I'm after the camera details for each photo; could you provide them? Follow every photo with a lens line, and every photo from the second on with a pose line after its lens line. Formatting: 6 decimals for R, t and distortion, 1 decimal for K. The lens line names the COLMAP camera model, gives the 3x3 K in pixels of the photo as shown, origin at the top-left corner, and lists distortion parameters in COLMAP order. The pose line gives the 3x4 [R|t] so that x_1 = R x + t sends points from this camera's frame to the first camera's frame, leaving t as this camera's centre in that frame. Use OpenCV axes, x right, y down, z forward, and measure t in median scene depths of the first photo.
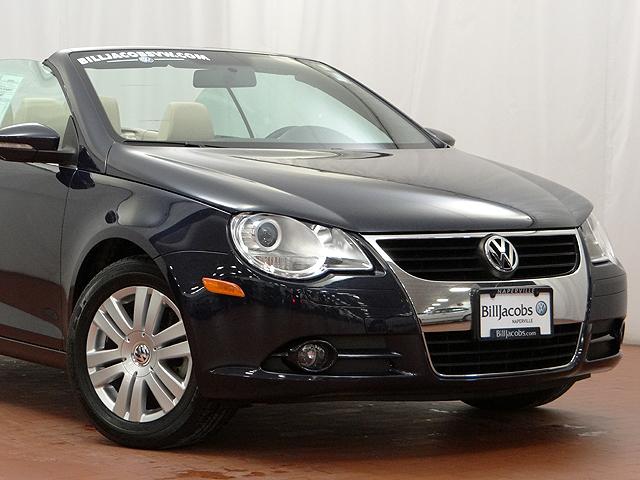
lens RADIAL K [[1875.5, 0, 320.0], [0, 1875.5, 240.0], [0, 0, 1]] dist [0.040675, 0.264958]
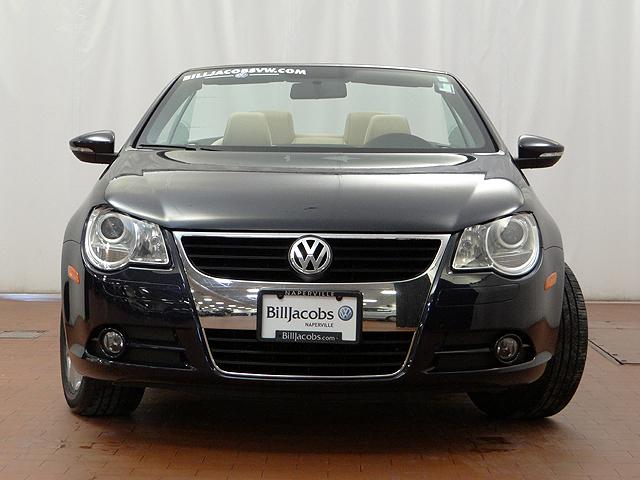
lens RADIAL K [[1337.5, 0, 320.0], [0, 1337.5, 240.0], [0, 0, 1]] dist [0.206549, 0.061646]
pose [[0.798247, 0.036472, -0.601225, 0.513235], [-0.032934, 0.999315, 0.016894, -0.012557], [0.601429, 0.006315, 0.798901, 0.430320]]
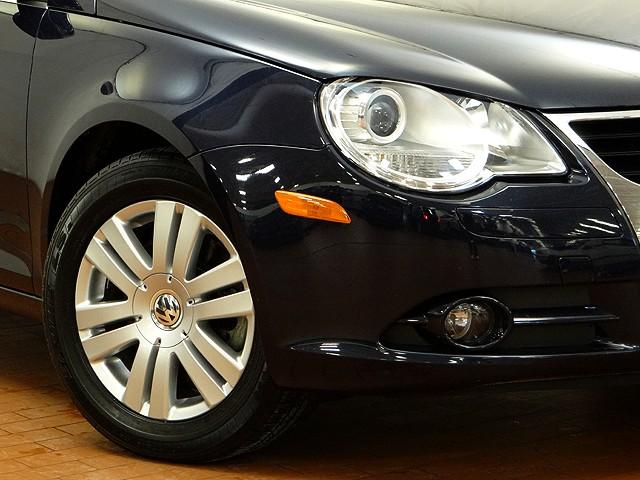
lens RADIAL K [[1875.5, 0, 320.0], [0, 1875.5, 240.0], [0, 0, 1]] dist [0.040675, 0.264958]
pose [[0.999151, -0.020764, 0.035584, -0.067042], [0.017438, 0.995666, 0.091346, -0.017495], [-0.037326, -0.090648, 0.995183, 0.391951]]
